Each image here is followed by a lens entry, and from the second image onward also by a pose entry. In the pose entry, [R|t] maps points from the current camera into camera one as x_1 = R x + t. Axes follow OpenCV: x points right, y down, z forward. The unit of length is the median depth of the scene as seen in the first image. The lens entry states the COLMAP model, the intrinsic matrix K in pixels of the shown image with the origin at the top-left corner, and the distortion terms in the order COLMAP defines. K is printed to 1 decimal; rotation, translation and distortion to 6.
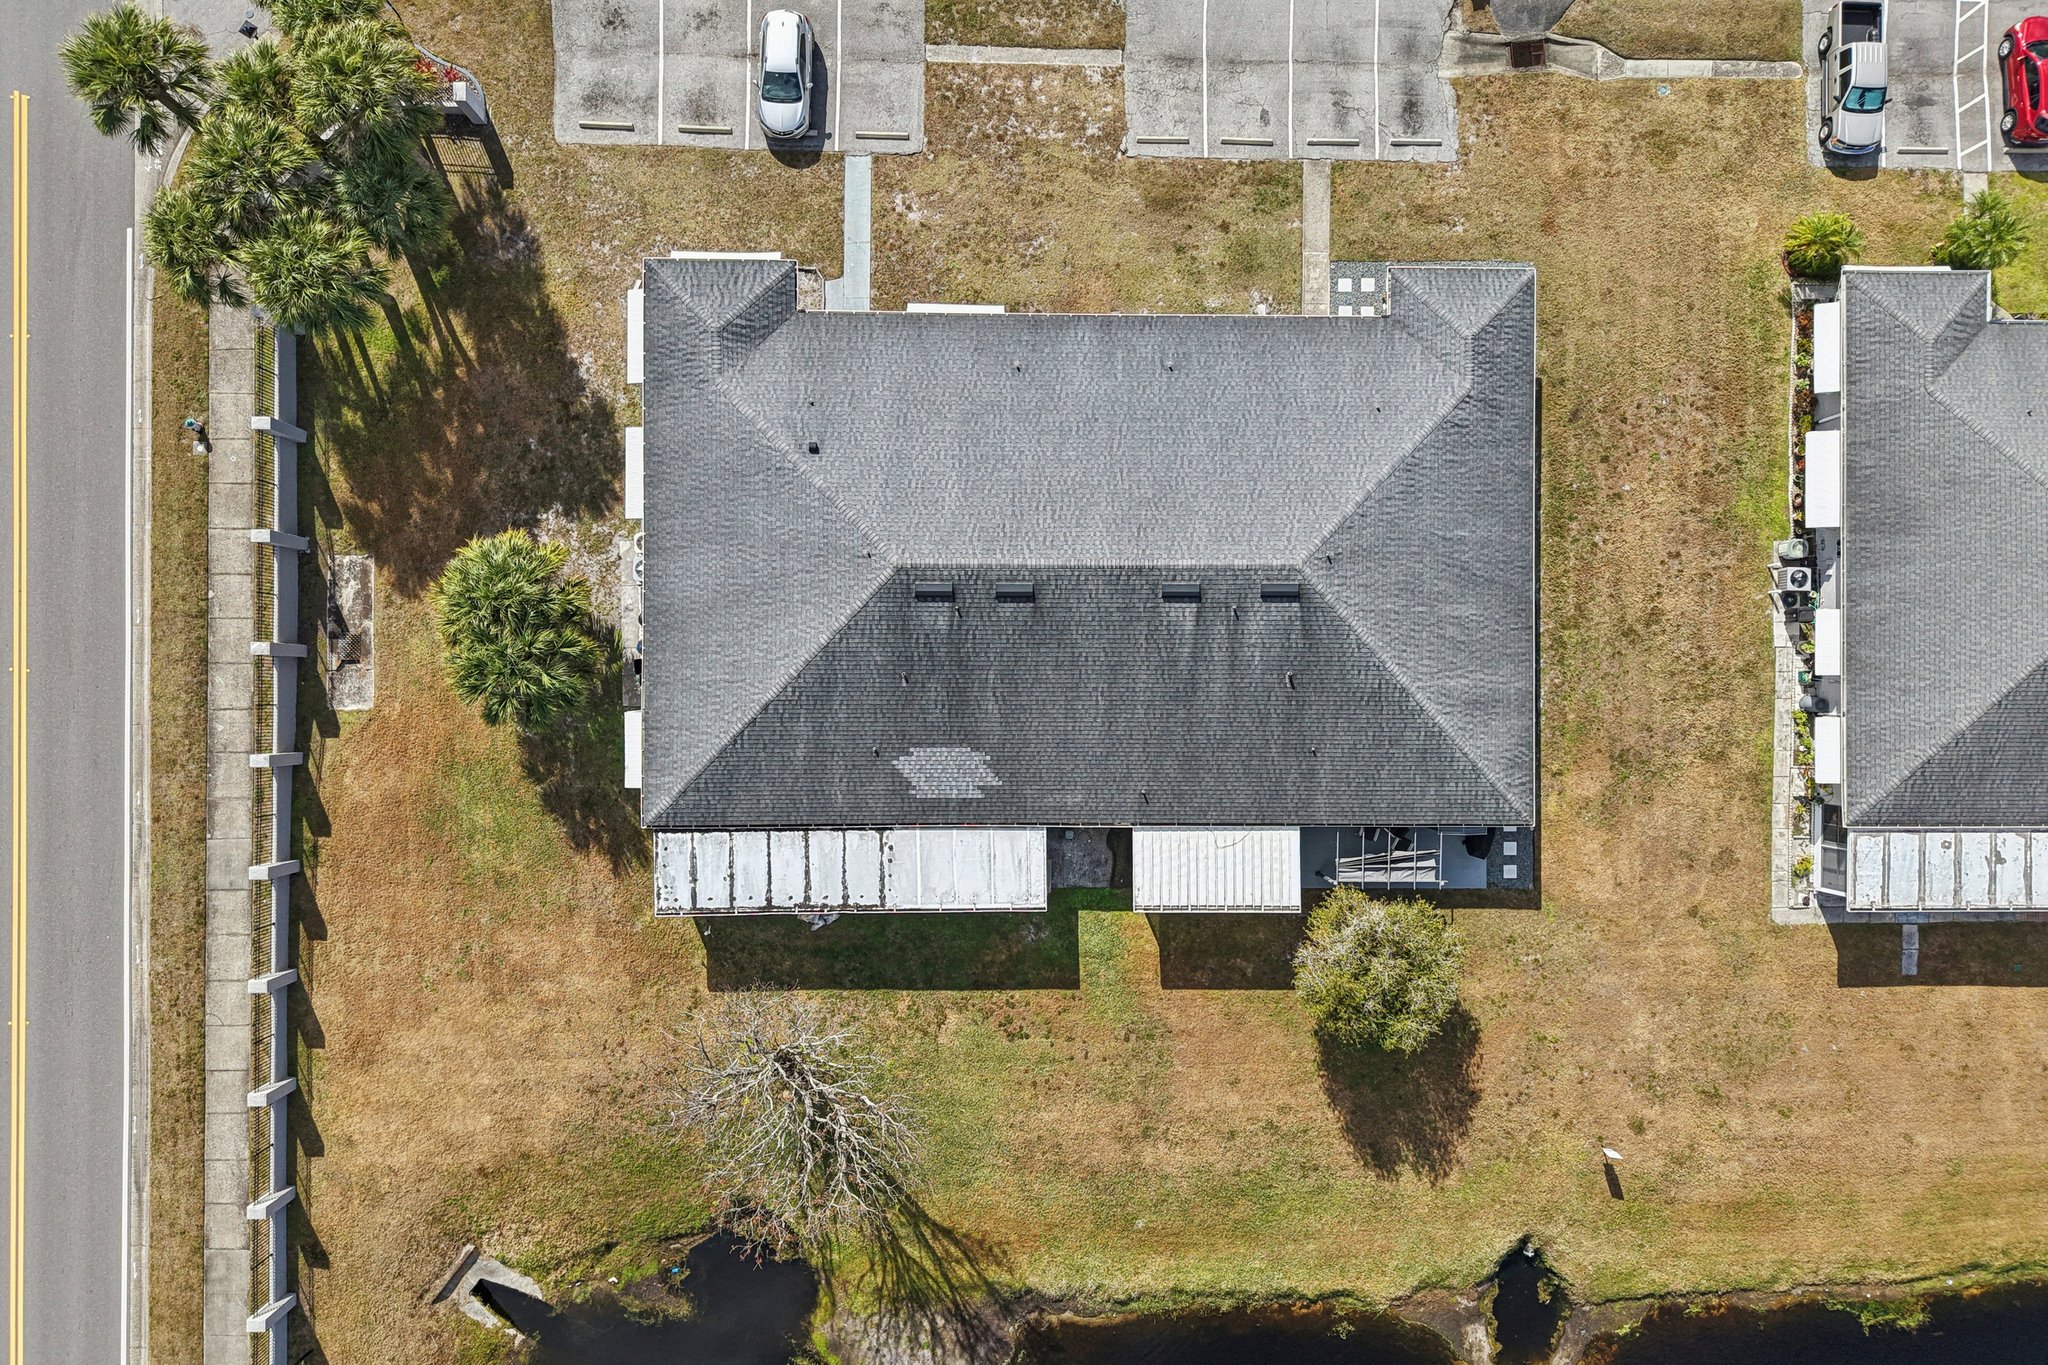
lens RADIAL K [[1447.6, 0, 1031.3], [0, 1447.6, 689.6], [0, 0, 1]] dist [0.034111, -0.040050]
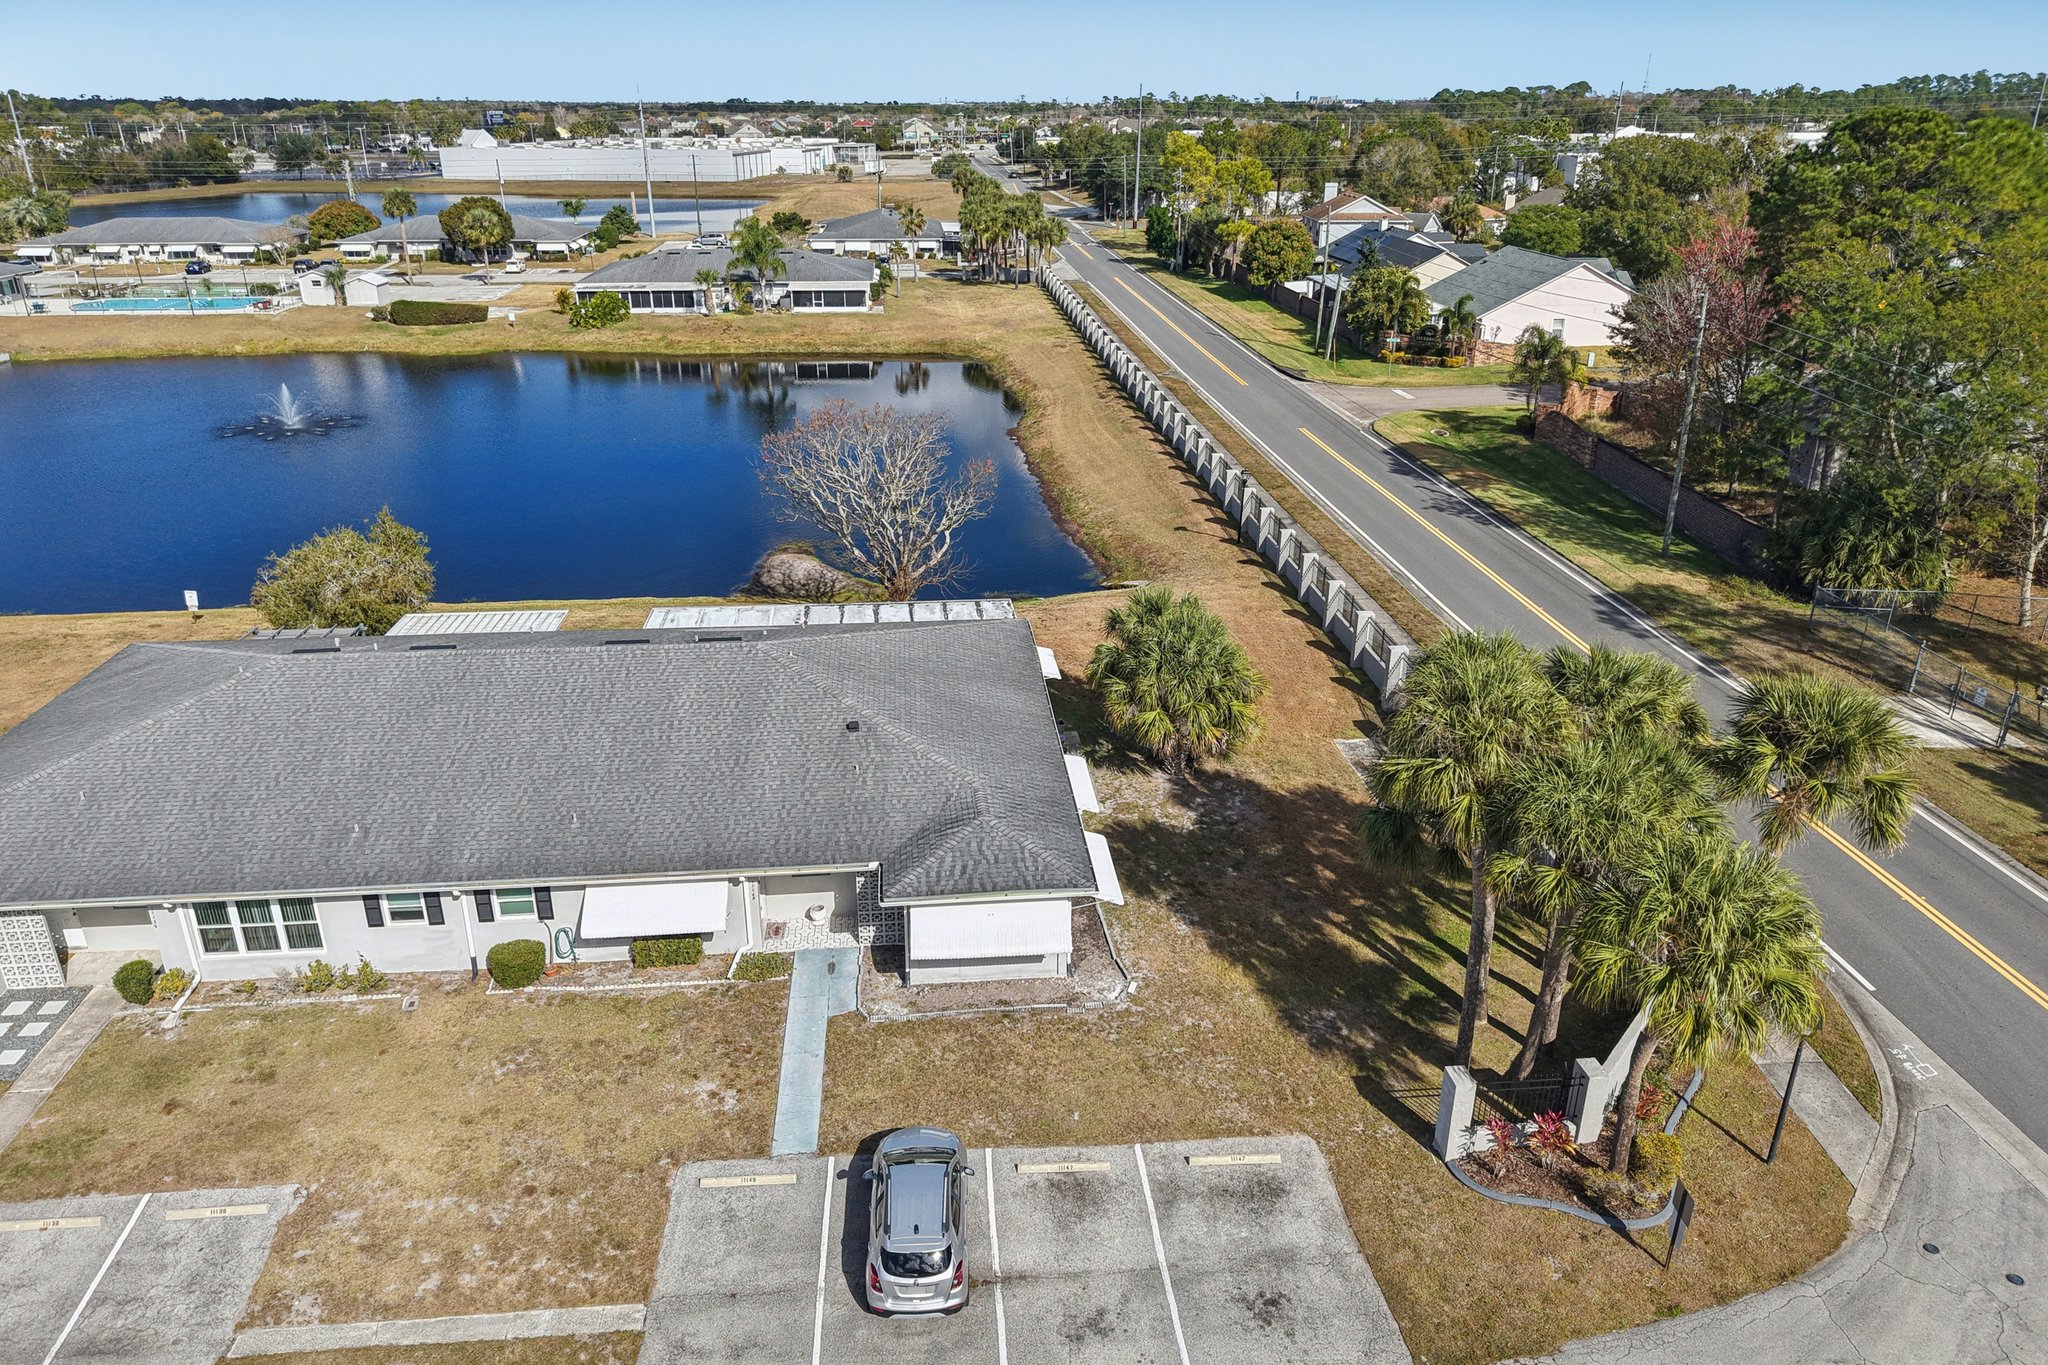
lens RADIAL K [[1407.9, 0, 1032.8], [0, 1407.9, 703.7], [0, 0, 1]] dist [-0.001589, -0.009577]
pose [[-0.994560, -0.003359, -0.104109, -0.152911], [-0.094995, -0.380760, 0.919781, -0.808804], [-0.042730, 0.924668, 0.378370, 0.618450]]
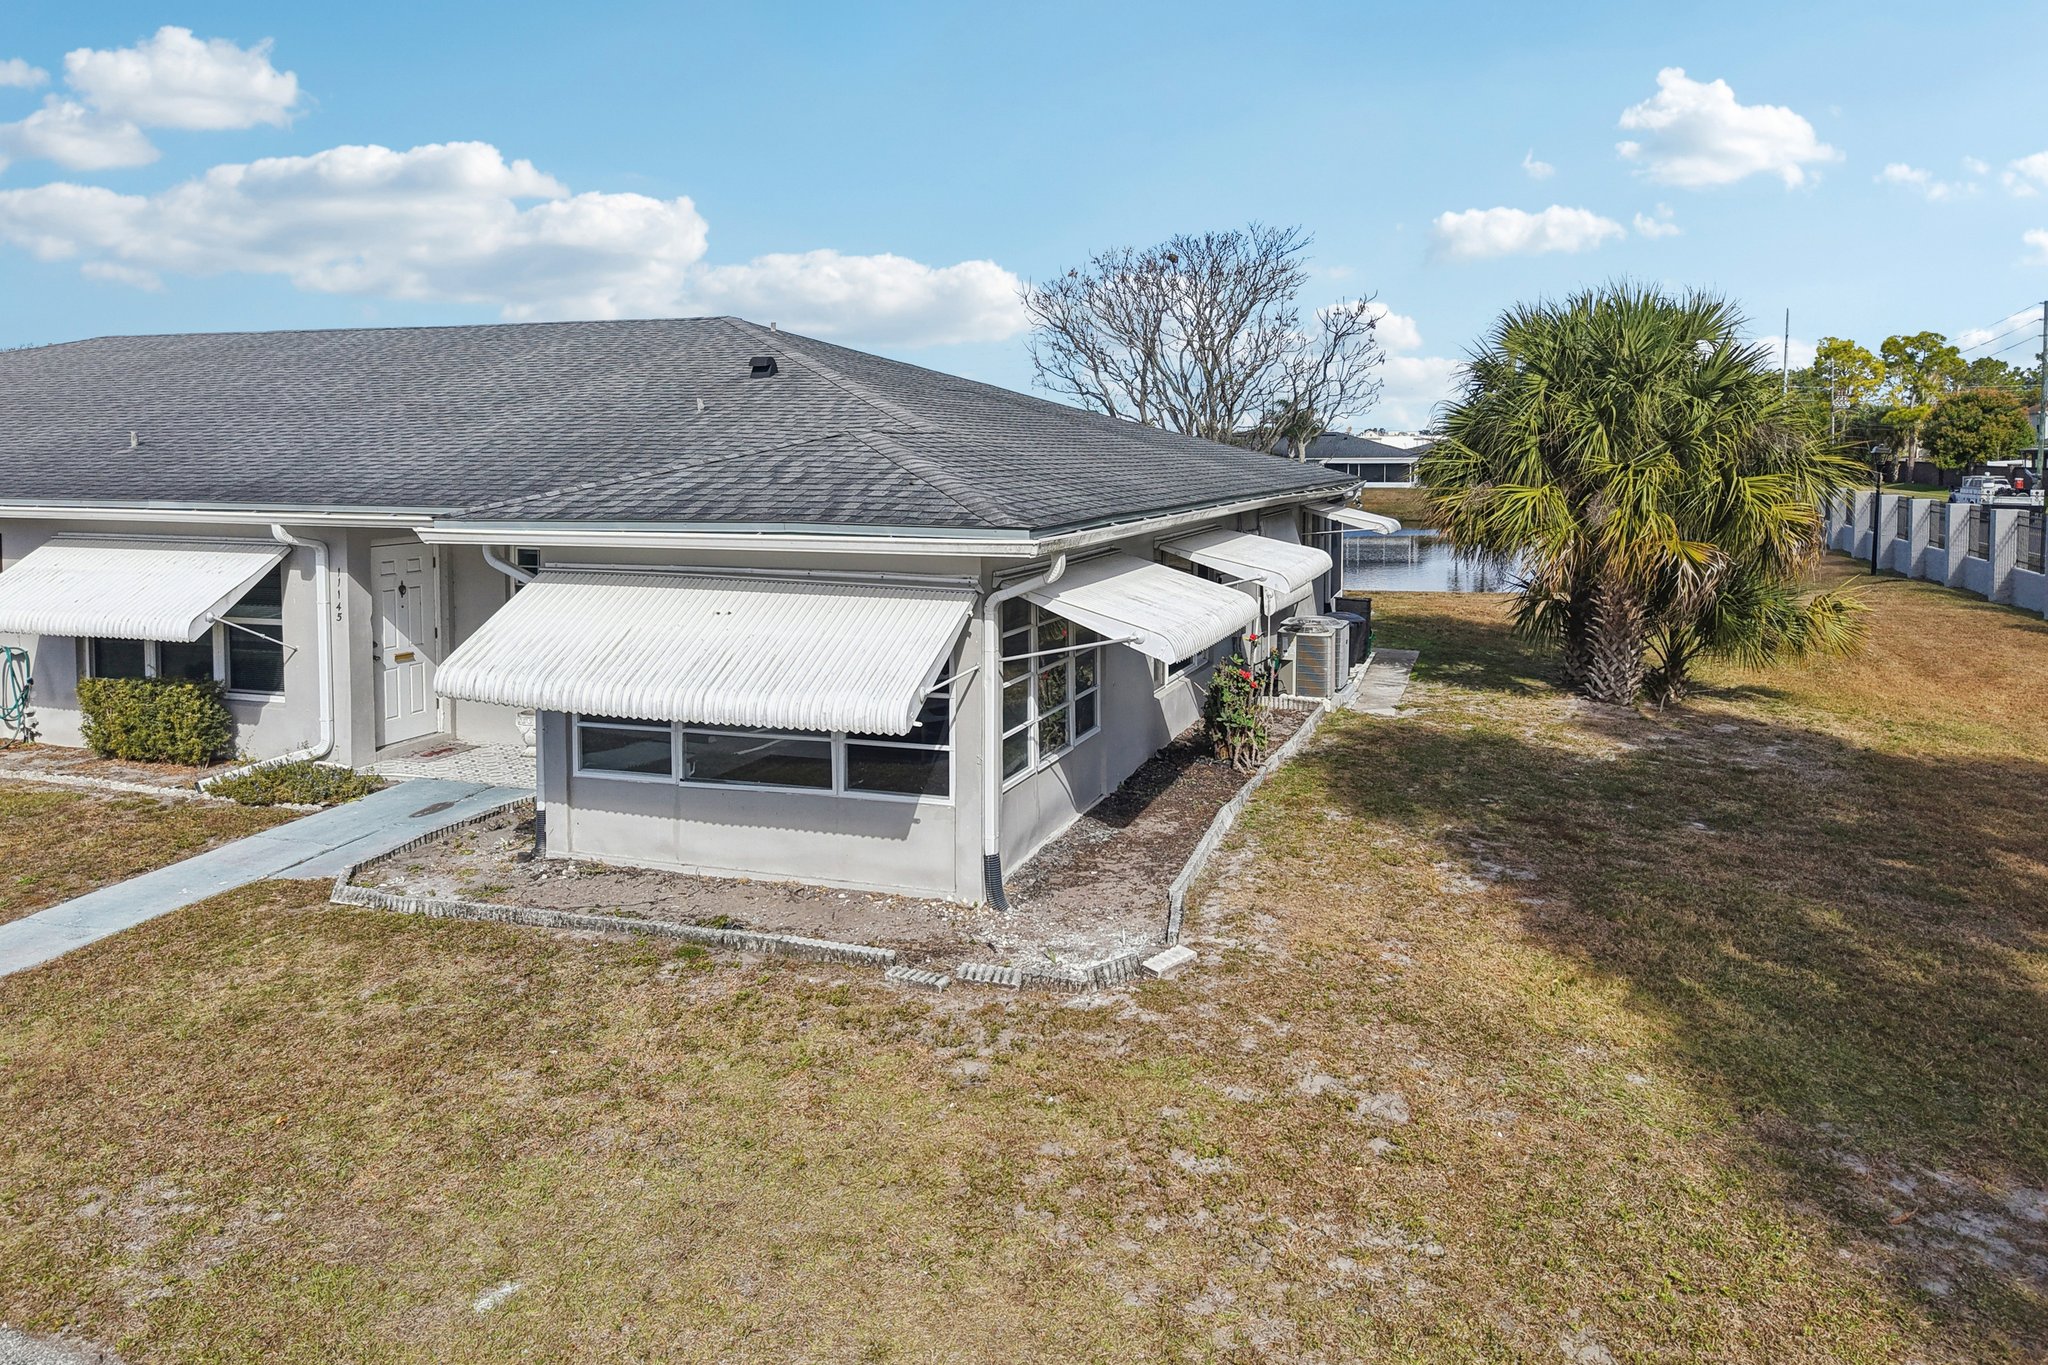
lens RADIAL K [[1447.7, 0, 1041.9], [0, 1447.7, 546.5], [0, 0, 1]] dist [0.002762, -0.008937]
pose [[-0.946382, -0.058720, 0.317669, -0.304703], [0.320796, -0.054845, 0.945559, -0.445654], [-0.038101, 0.996767, 0.070741, 0.915038]]
